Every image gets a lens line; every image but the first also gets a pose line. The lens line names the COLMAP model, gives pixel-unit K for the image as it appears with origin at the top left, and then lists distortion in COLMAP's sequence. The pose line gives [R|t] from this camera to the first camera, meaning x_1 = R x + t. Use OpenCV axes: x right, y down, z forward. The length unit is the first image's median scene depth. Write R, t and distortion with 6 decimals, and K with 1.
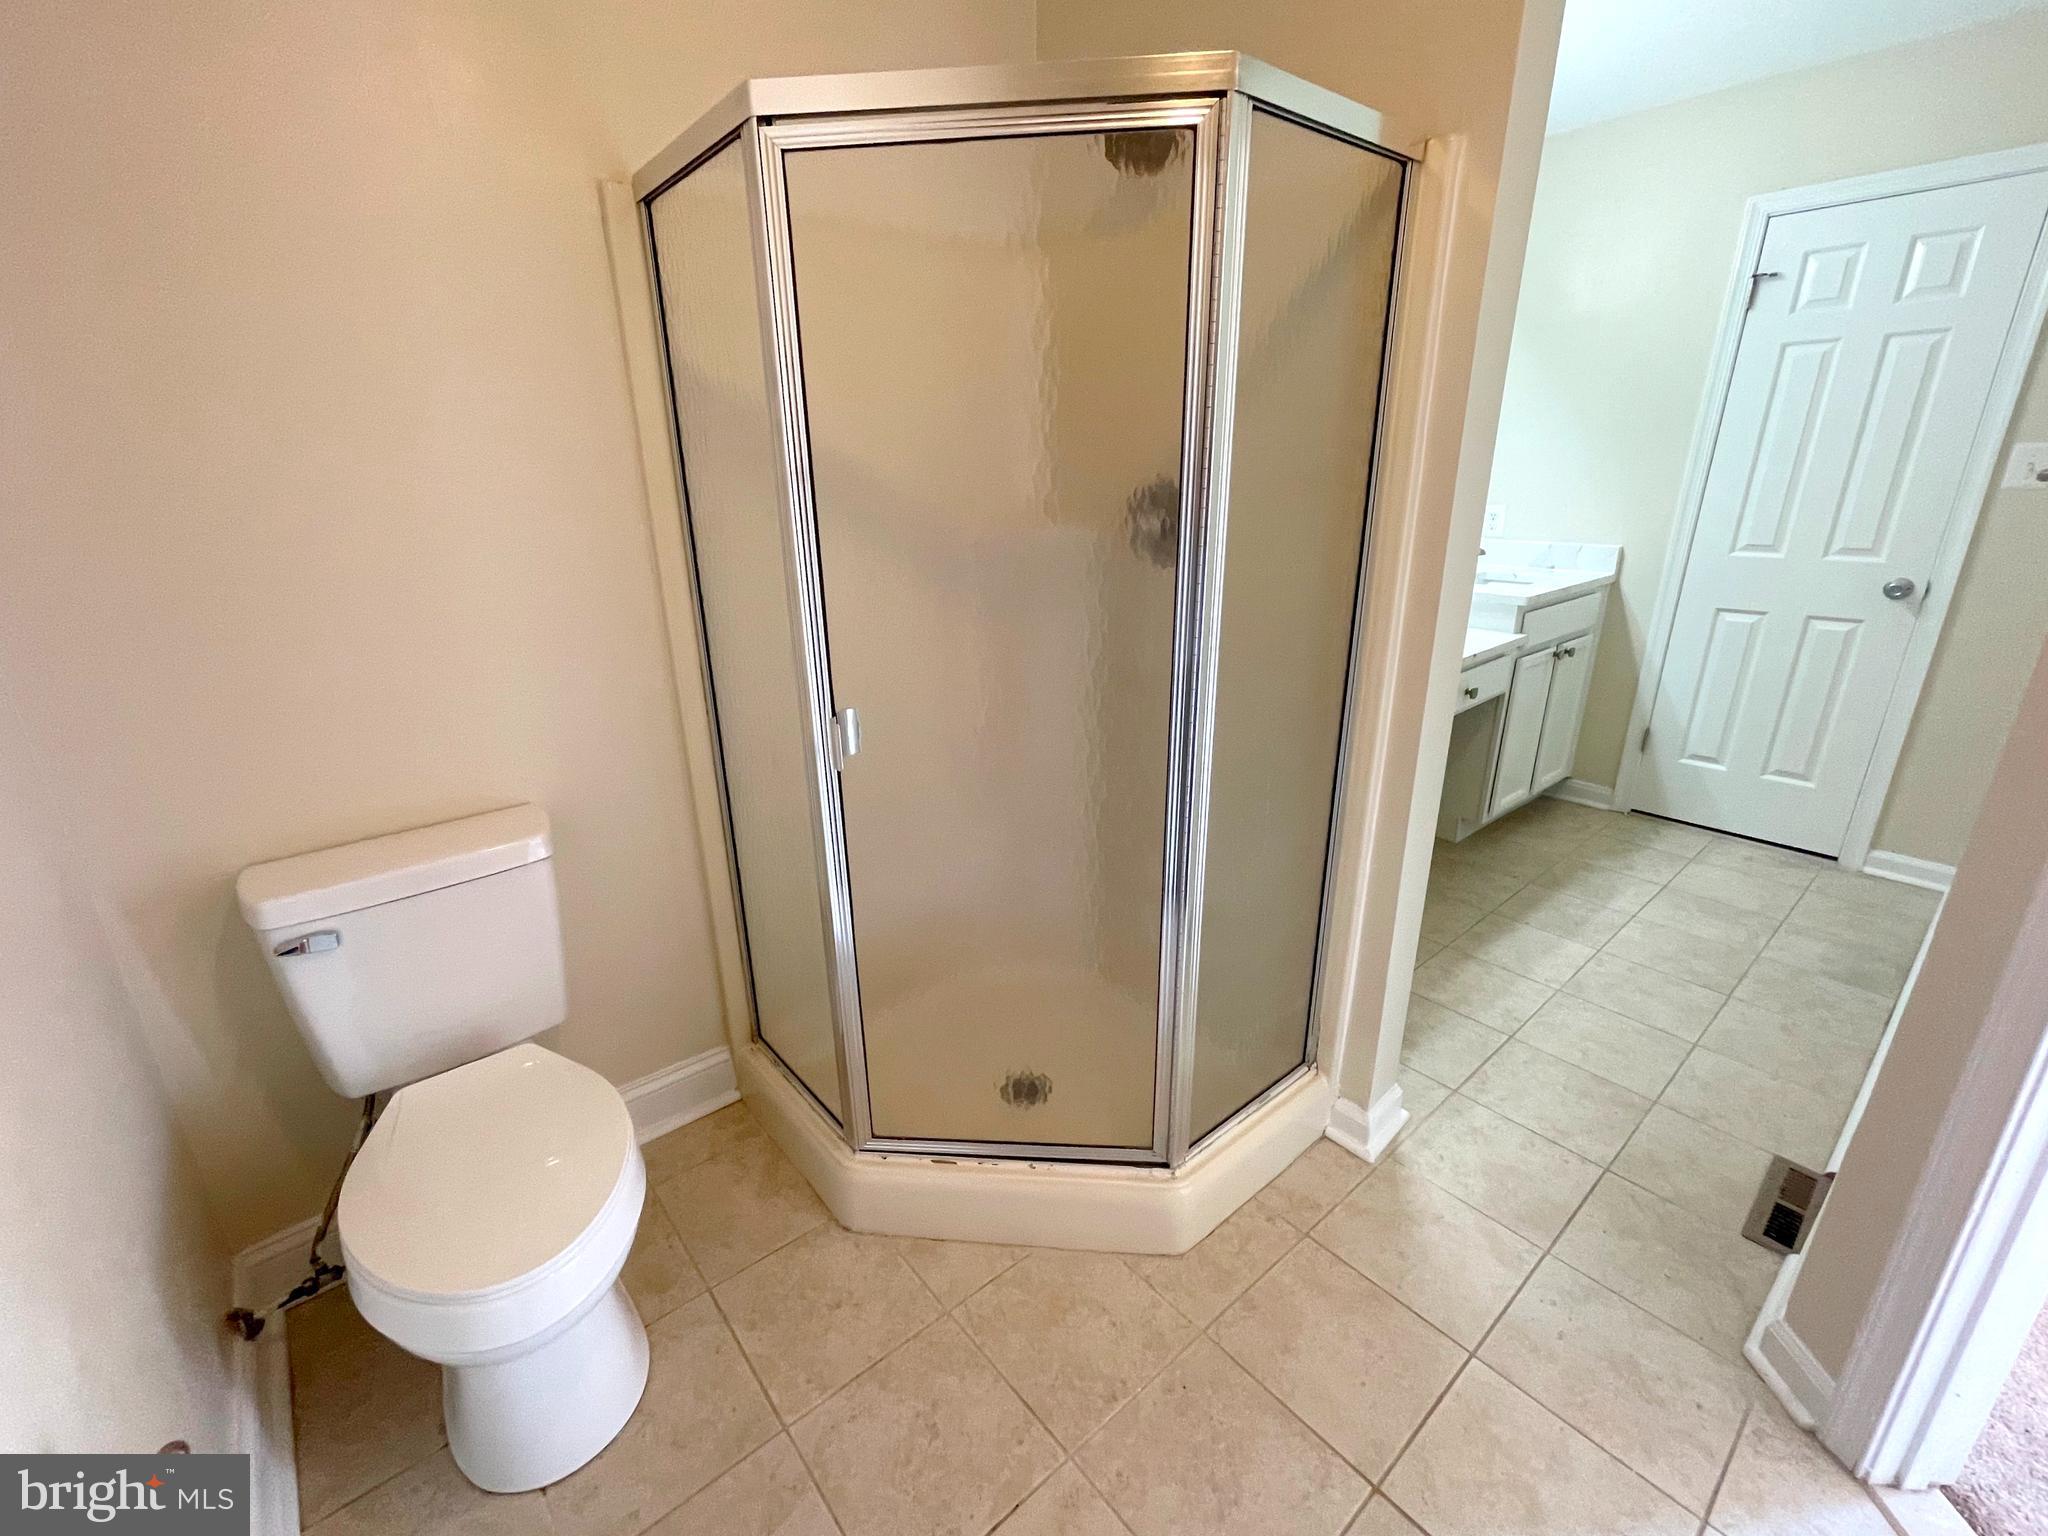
lens RADIAL K [[844.1, 0, 1026.8], [0, 844.1, 757.3], [0, 0, 1]] dist [-0.002183, 0.000606]
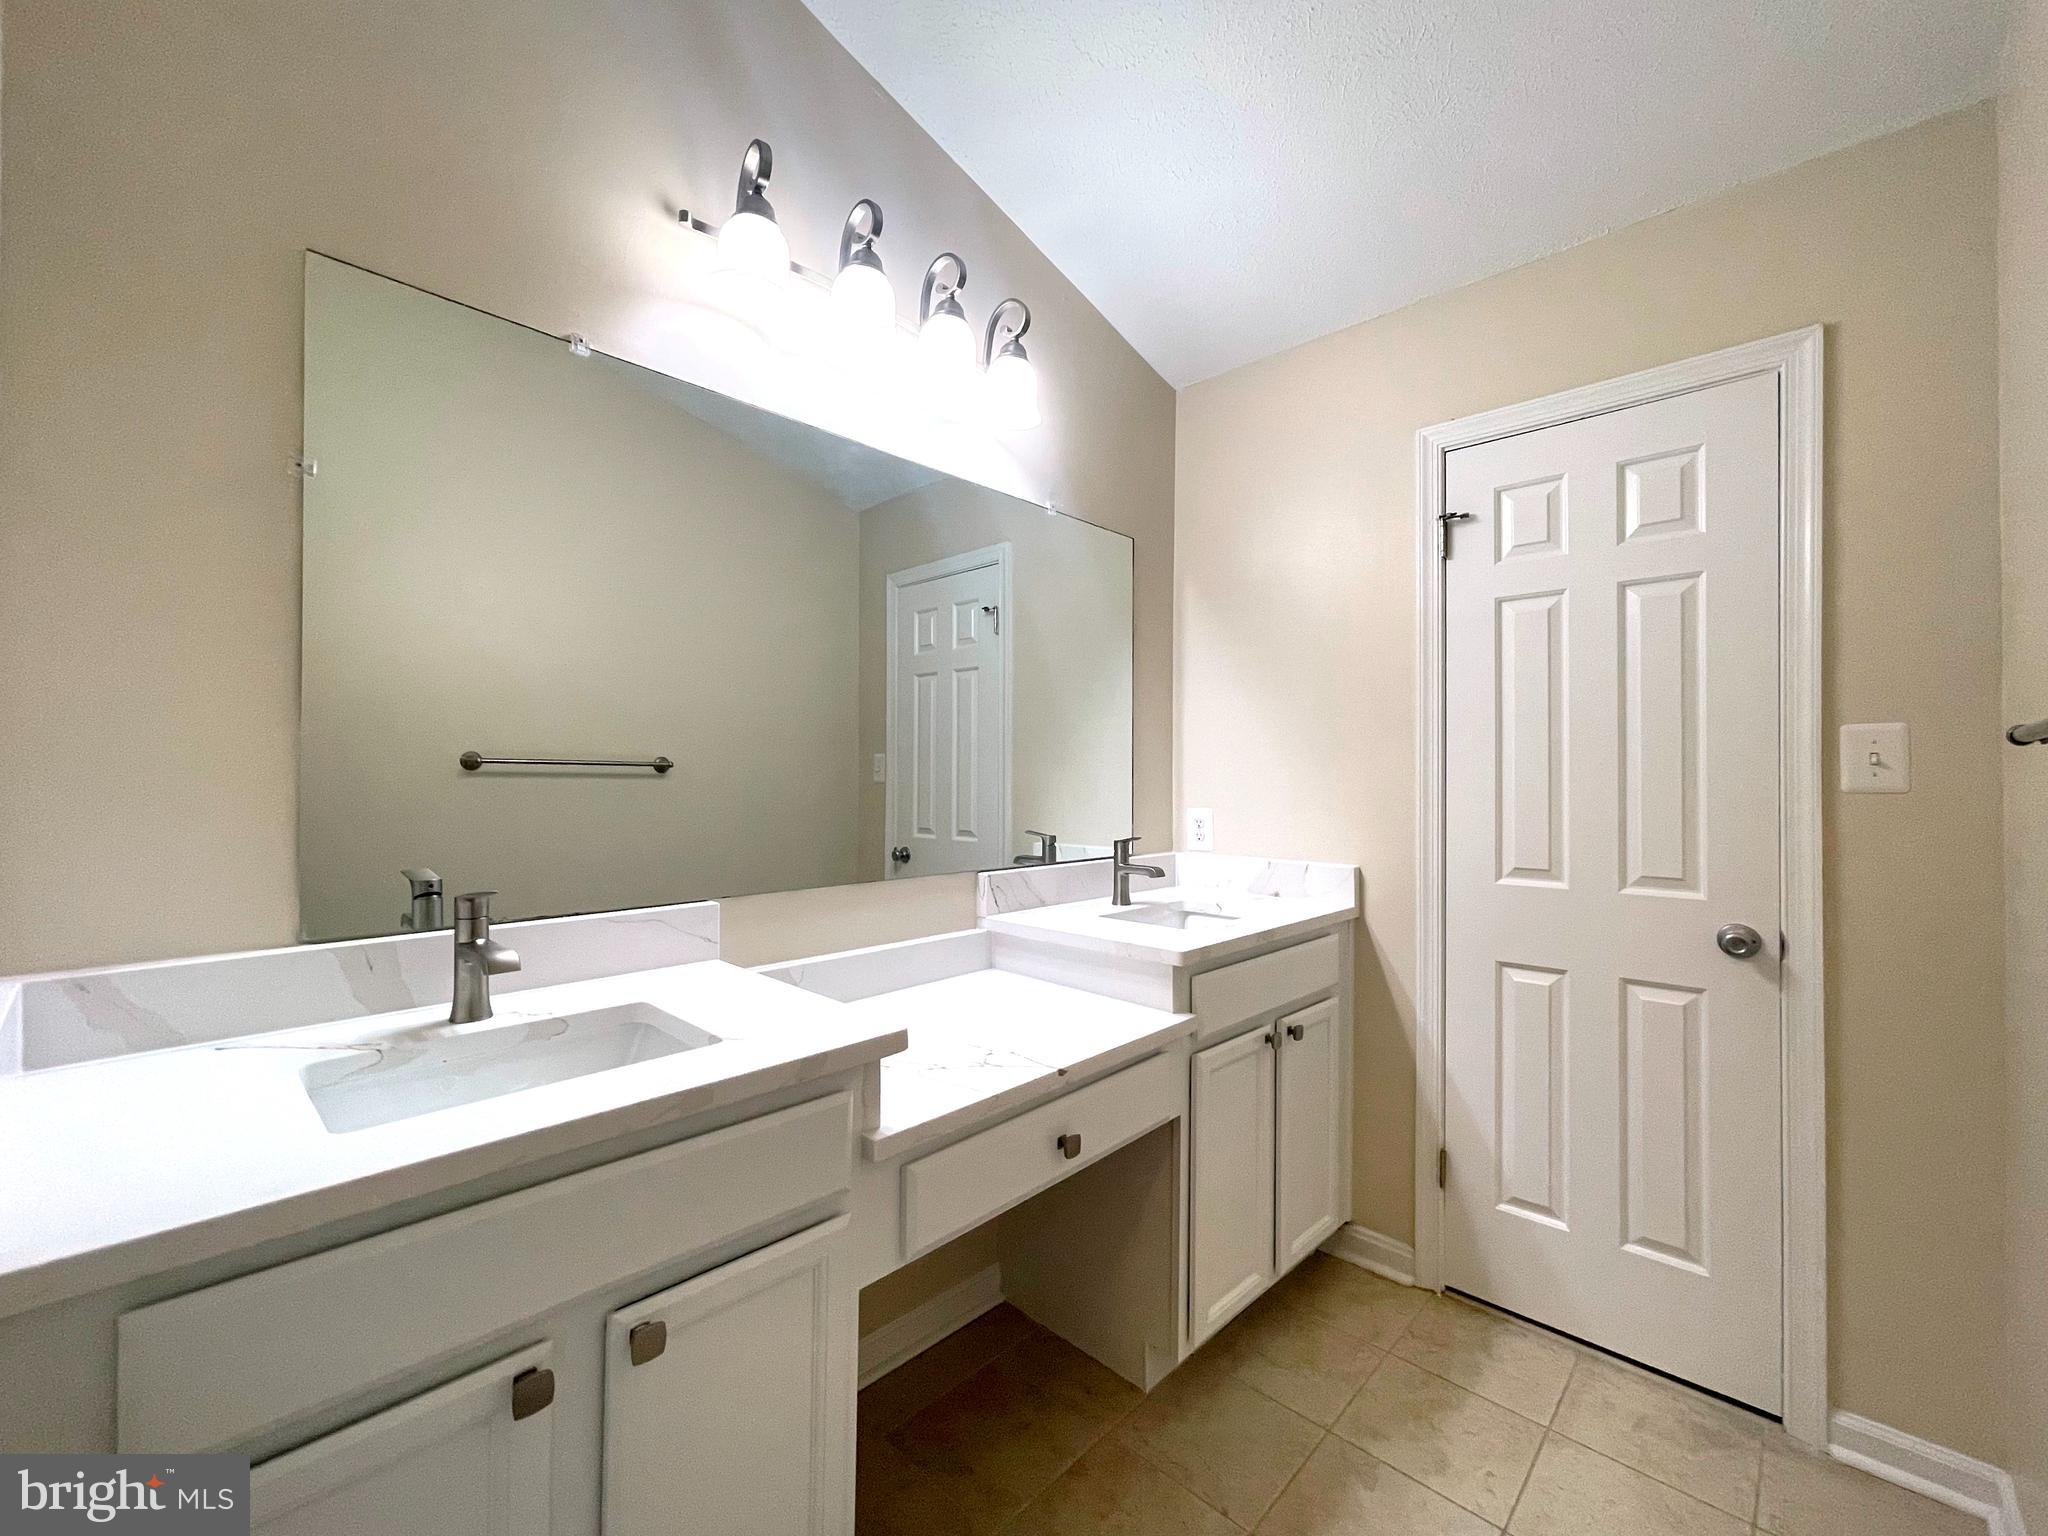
lens RADIAL K [[844.1, 0, 1026.8], [0, 844.1, 757.3], [0, 0, 1]] dist [-0.002183, 0.000606]
pose [[0.991111, 0.035578, 0.128193, 0.368321], [0.011386, 0.937360, -0.348177, -0.102691], [-0.132550, 0.346542, 0.928622, 0.384144]]
